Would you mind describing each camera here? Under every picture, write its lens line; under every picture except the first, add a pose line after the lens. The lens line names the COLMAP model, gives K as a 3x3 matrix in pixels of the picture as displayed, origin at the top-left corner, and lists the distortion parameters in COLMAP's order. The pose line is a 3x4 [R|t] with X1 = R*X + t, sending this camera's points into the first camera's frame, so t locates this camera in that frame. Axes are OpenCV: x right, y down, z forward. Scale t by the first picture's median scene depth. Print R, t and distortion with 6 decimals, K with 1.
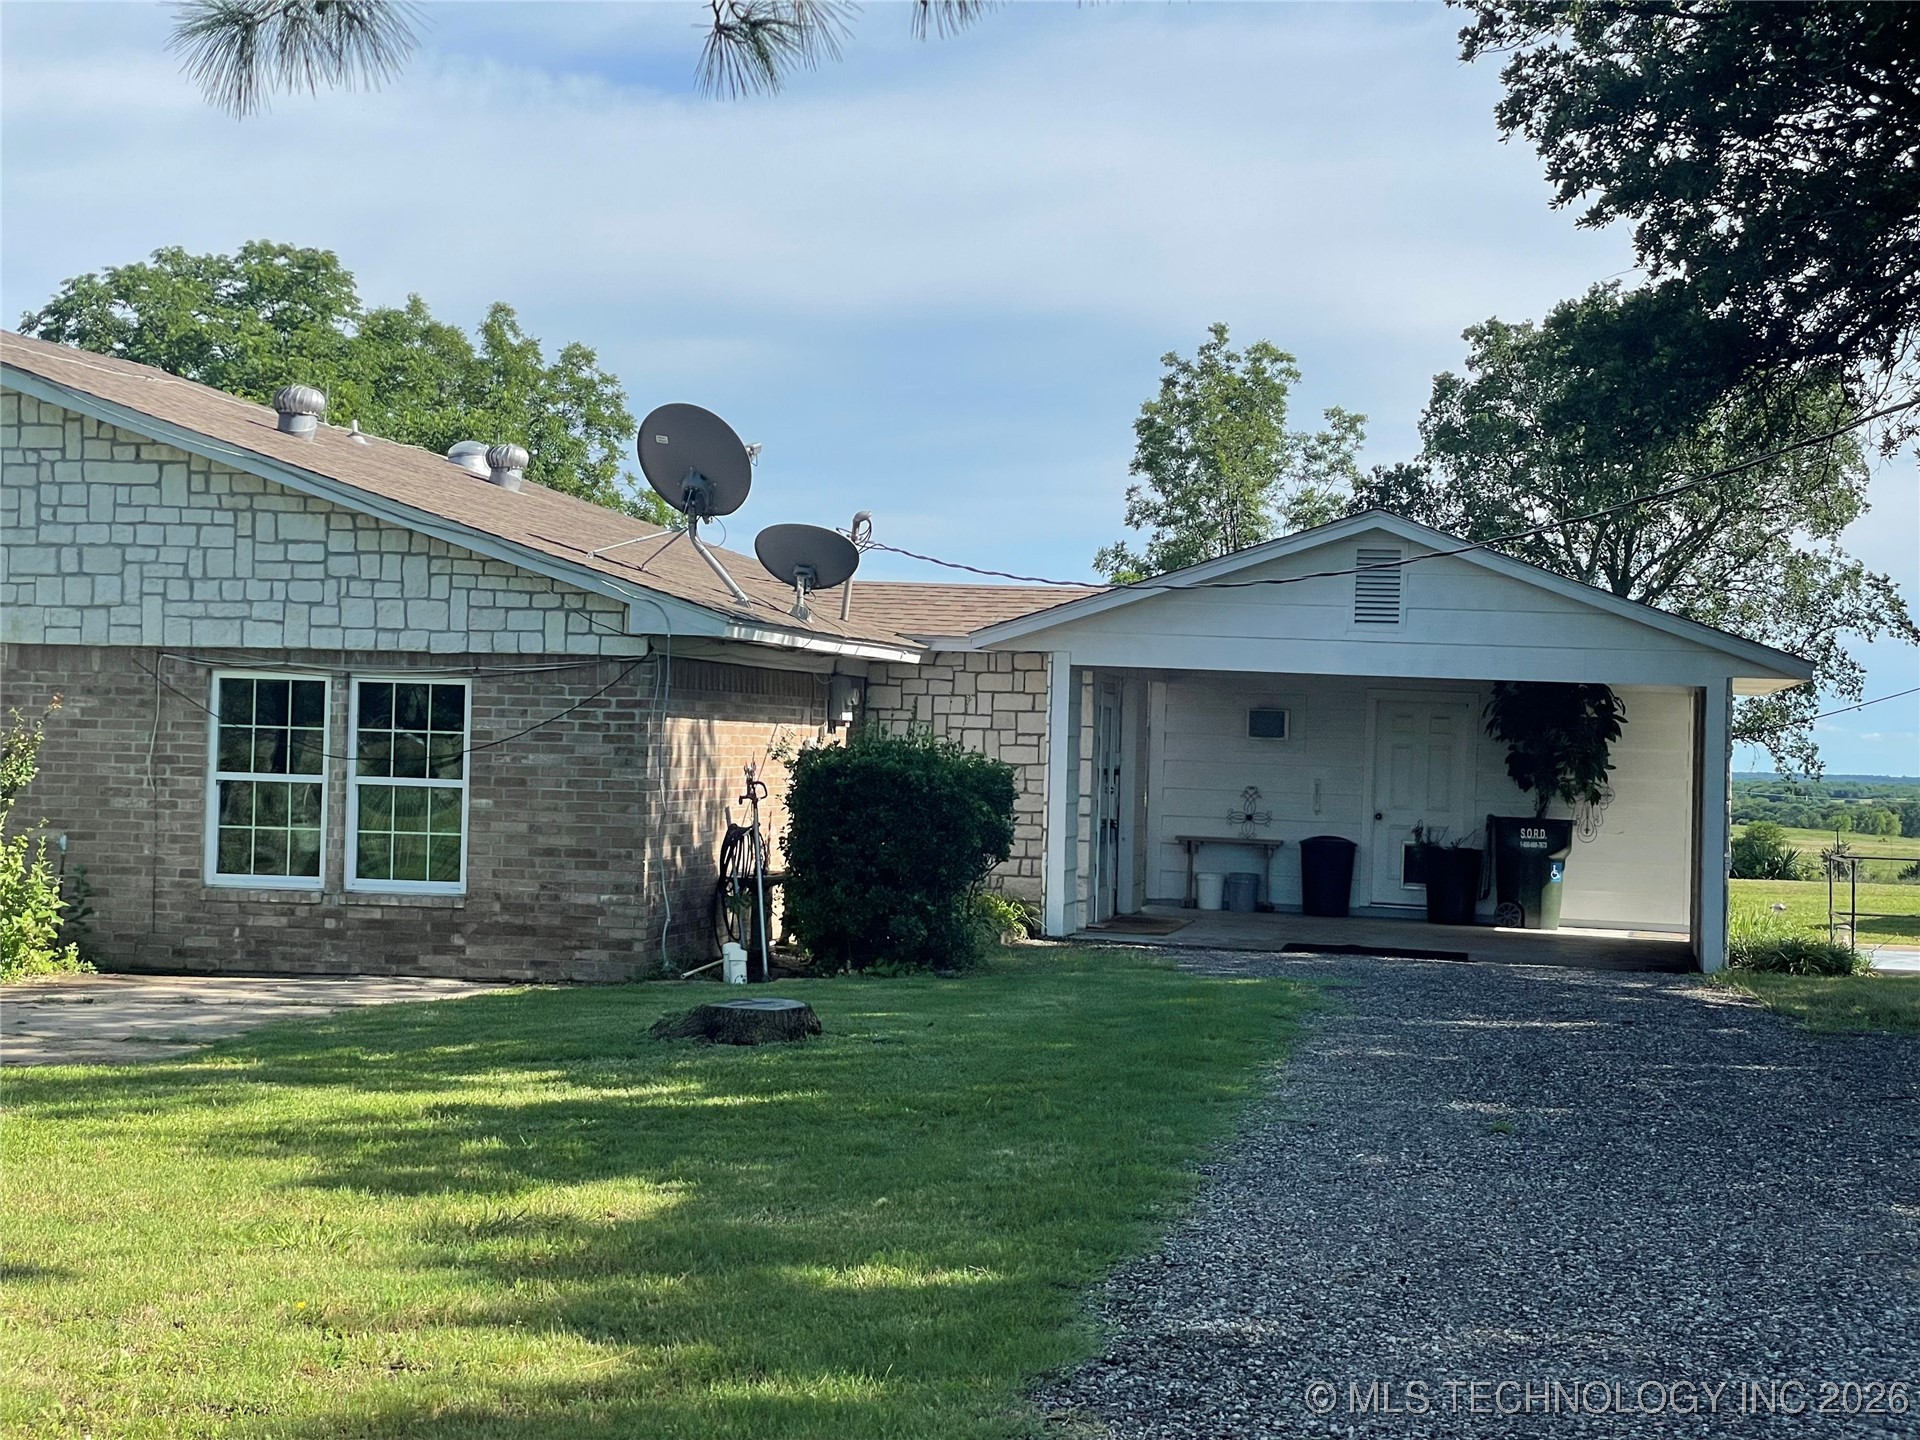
lens RADIAL K [[3090.1, 0, 957.5], [0, 3090.1, 680.3], [0, 0, 1]] dist [0.128397, -0.208767]
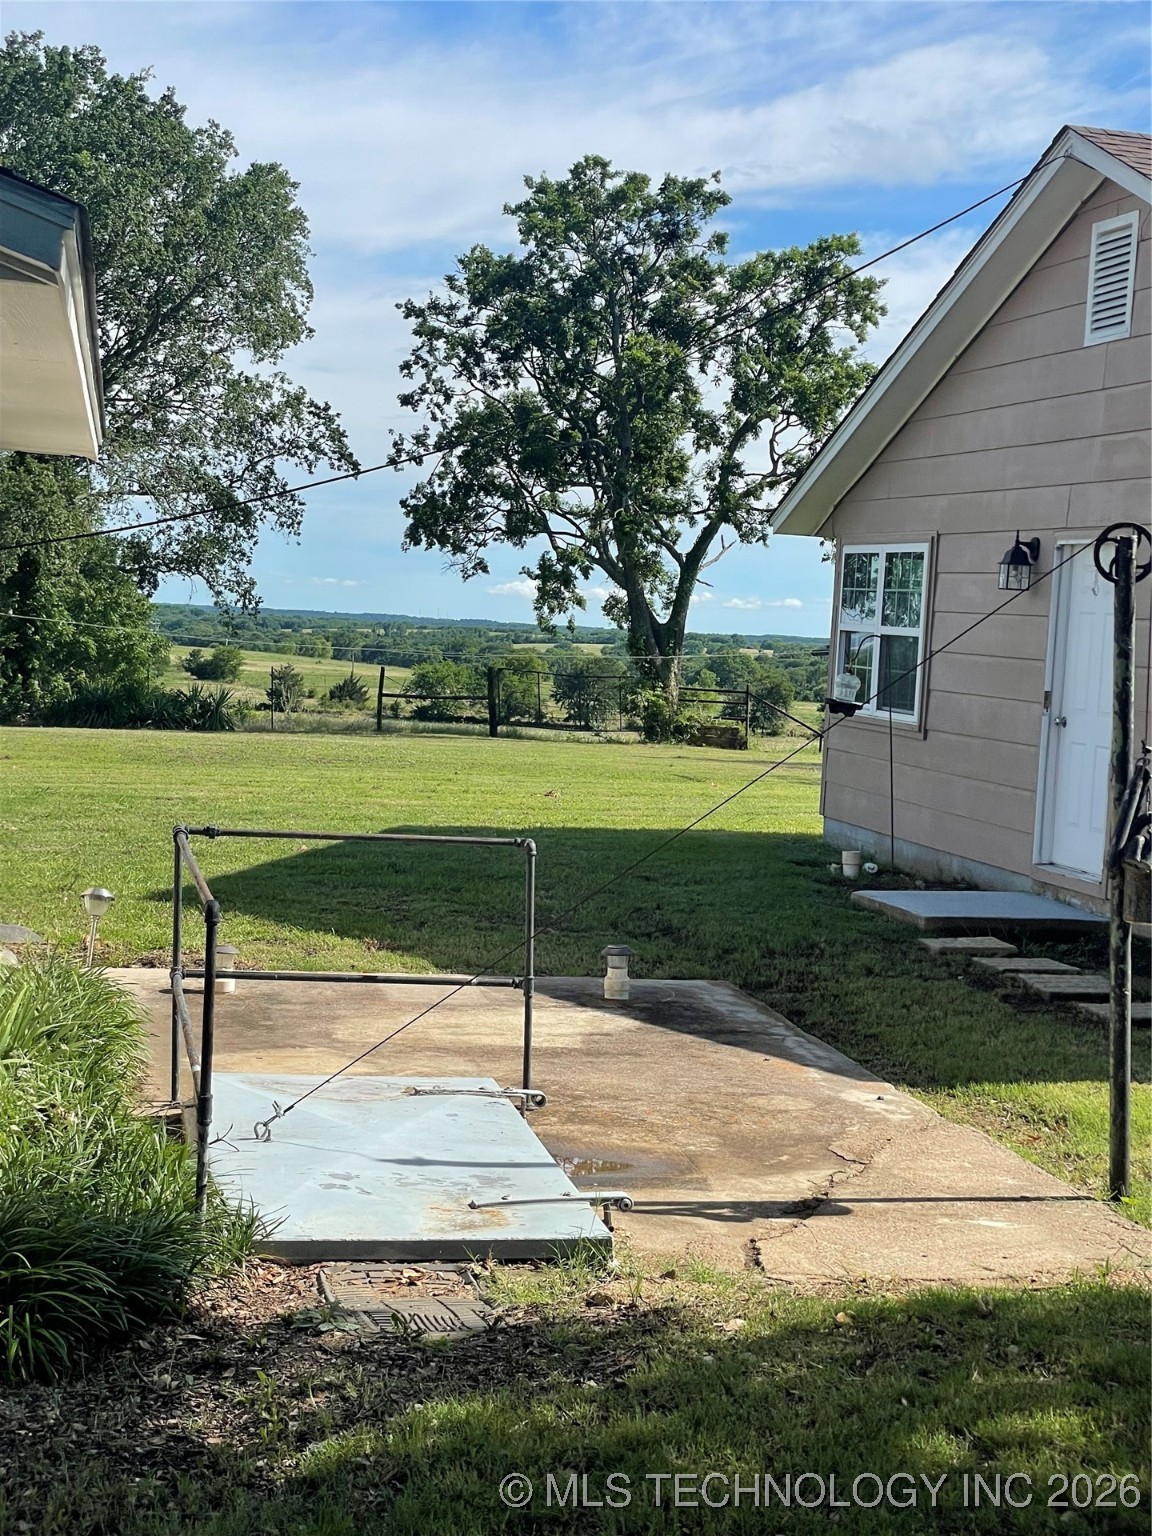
lens RADIAL K [[2472.1, 0, 576.0], [0, 2472.1, 768.0], [0, 0, 1]] dist [0.128397, -0.208767]
pose [[0.924297, -0.000834, 0.381674, 0.075885], [-0.035800, 0.995399, 0.088872, 0.007224], [-0.379992, -0.095808, 0.920015, 0.254875]]
